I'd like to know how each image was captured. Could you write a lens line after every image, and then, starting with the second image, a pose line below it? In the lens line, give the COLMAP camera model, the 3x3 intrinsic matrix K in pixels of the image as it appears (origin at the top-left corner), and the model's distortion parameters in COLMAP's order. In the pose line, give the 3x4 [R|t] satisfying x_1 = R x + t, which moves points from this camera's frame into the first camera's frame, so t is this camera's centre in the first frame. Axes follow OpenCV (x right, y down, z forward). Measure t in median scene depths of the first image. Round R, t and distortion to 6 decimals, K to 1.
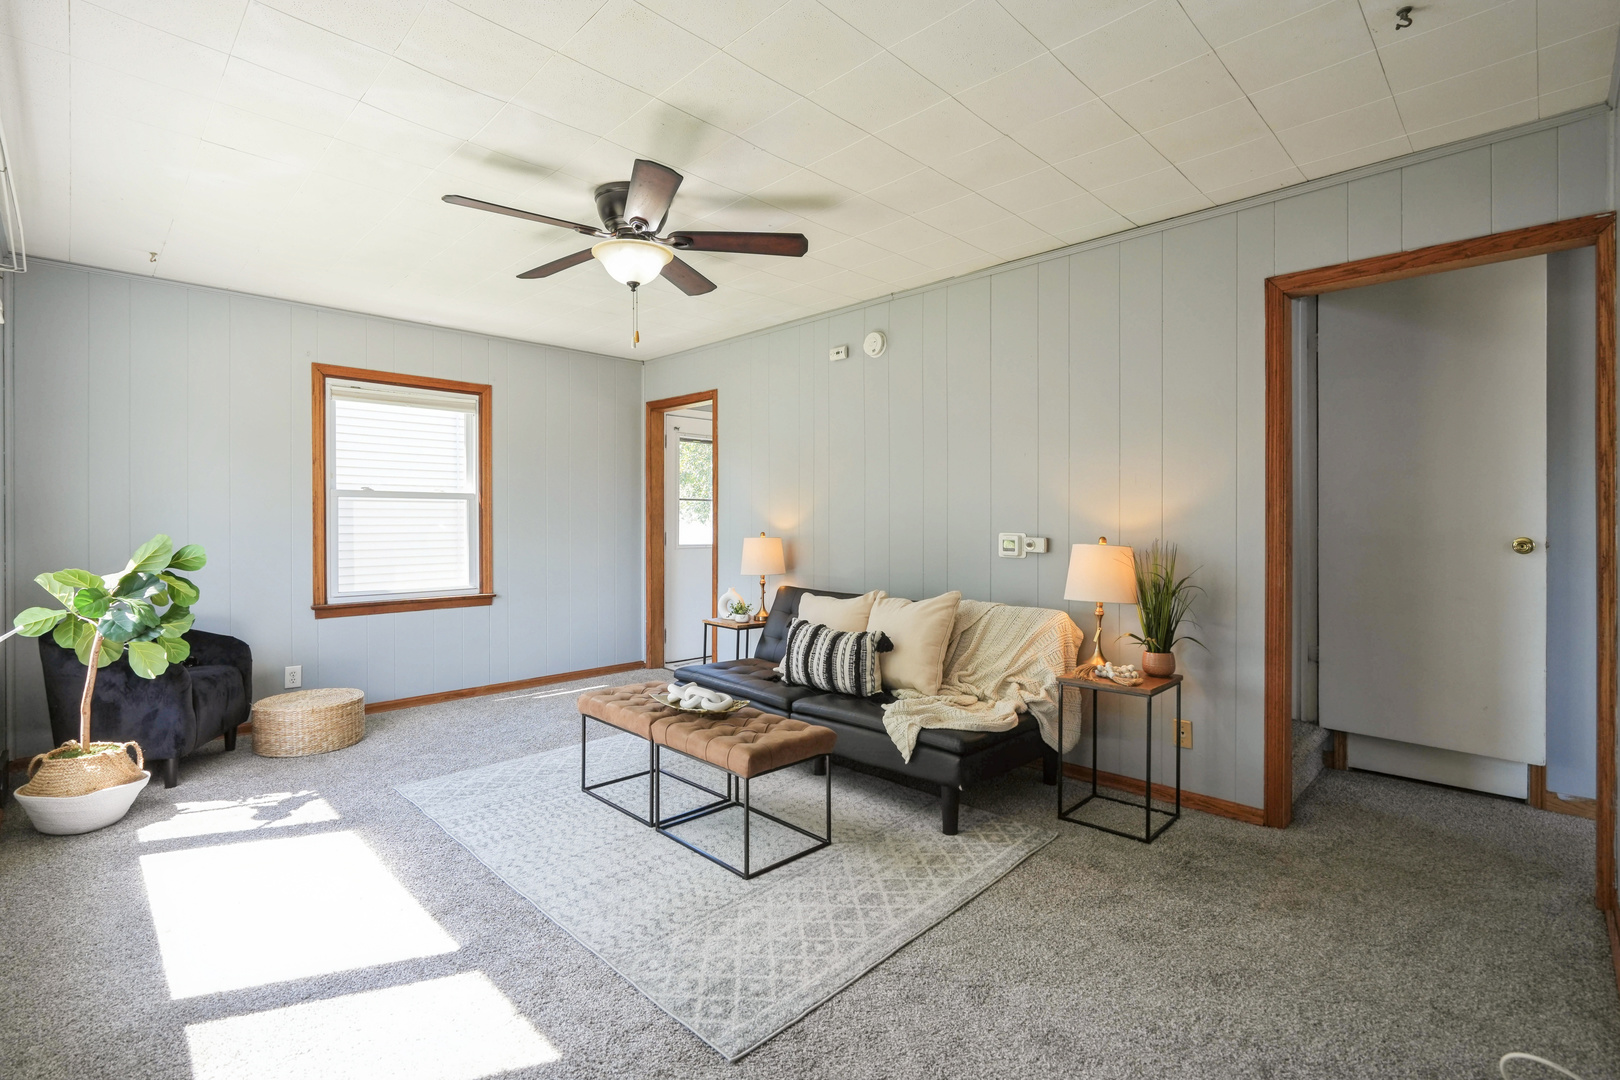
lens RADIAL K [[761.6, 0, 807.1], [0, 761.6, 532.8], [0, 0, 1]] dist [-0.012840, 0.003918]
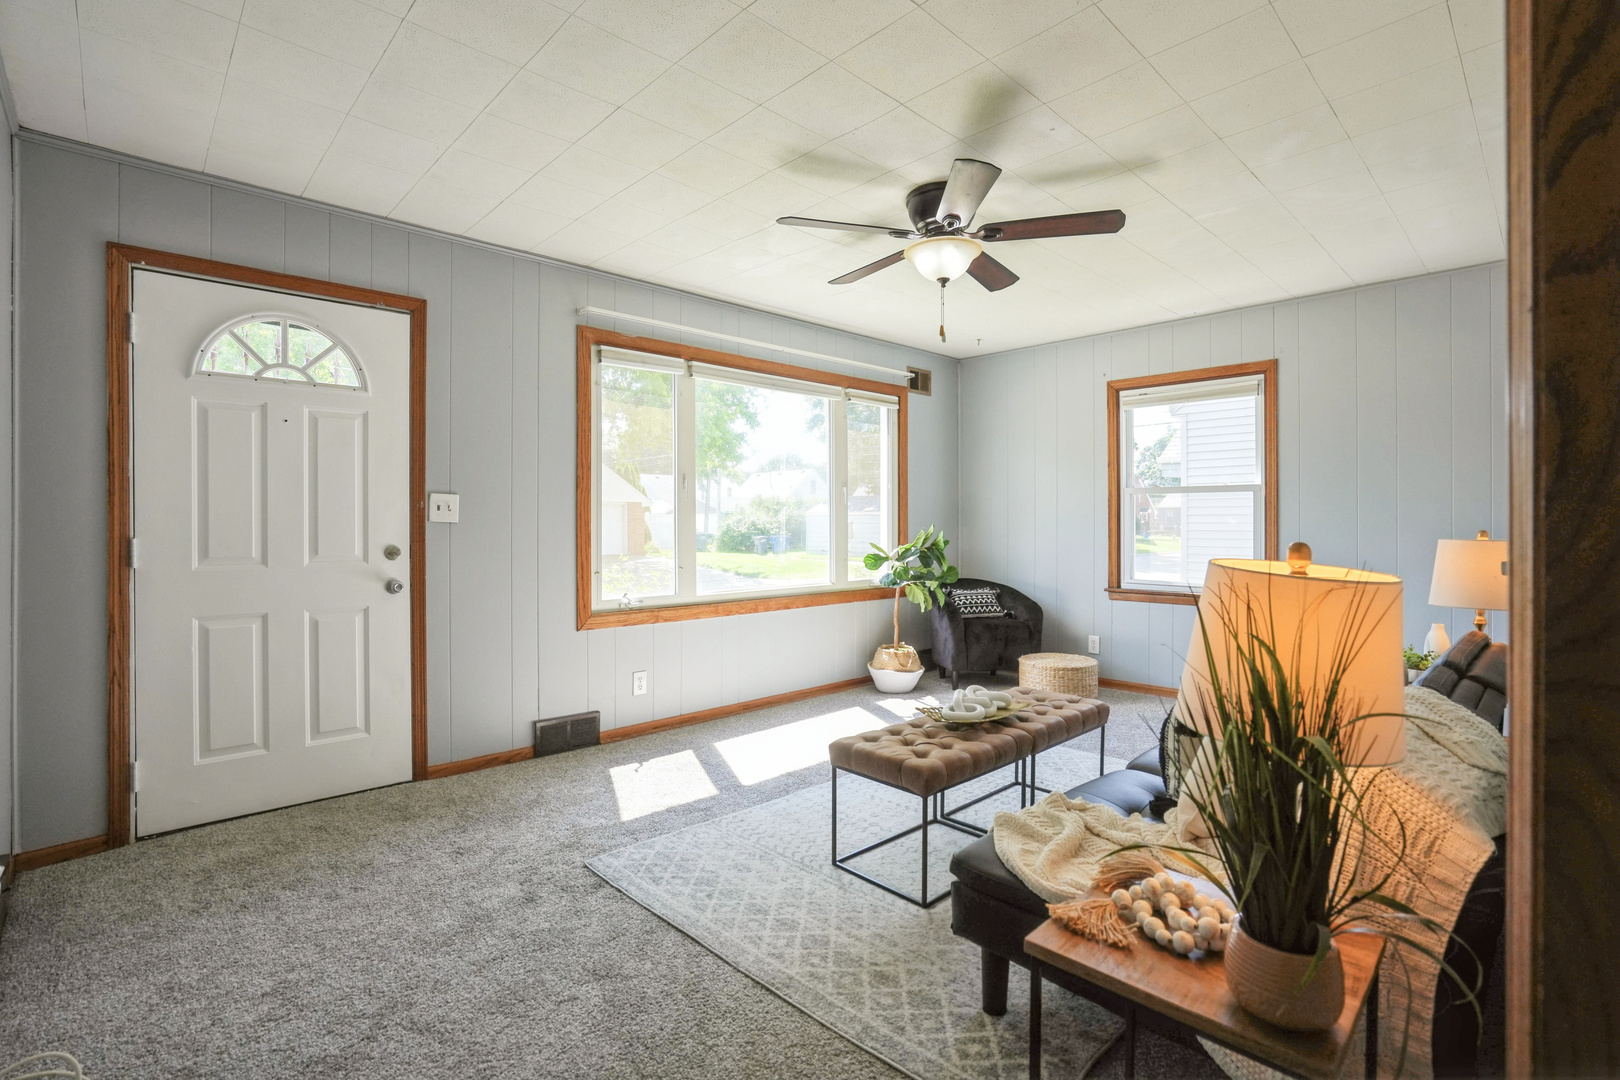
lens RADIAL K [[761.6, 0, 805.0], [0, 761.6, 523.0], [0, 0, 1]] dist [-0.012840, 0.003918]
pose [[-0.040764, 0.008406, -0.999133, 0.769156], [-0.016871, 0.999816, 0.009101, -0.009157], [0.999026, 0.017228, -0.040615, 0.813732]]
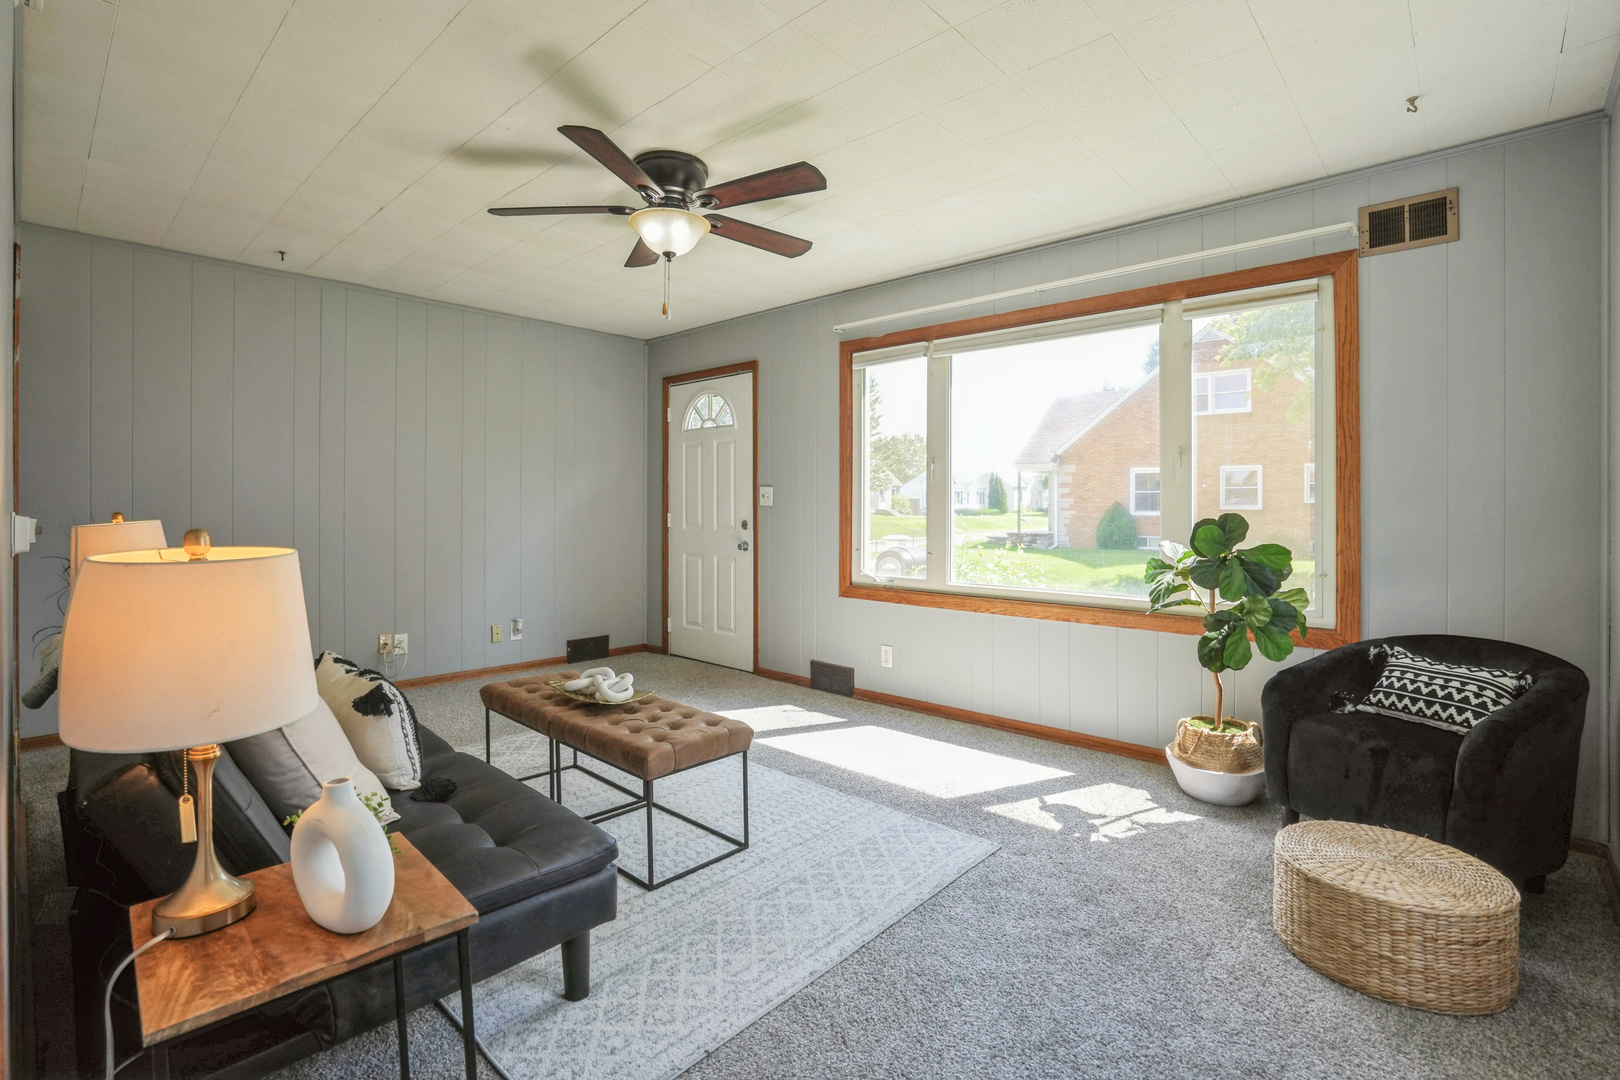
lens RADIAL K [[761.6, 0, 816.4], [0, 761.6, 515.2], [0, 0, 1]] dist [-0.012840, 0.003918]
pose [[-0.998996, 0.002719, -0.044727, -0.357535], [0.001335, 0.999520, 0.030939, -0.022382], [0.044789, 0.030848, -0.998520, 1.898331]]
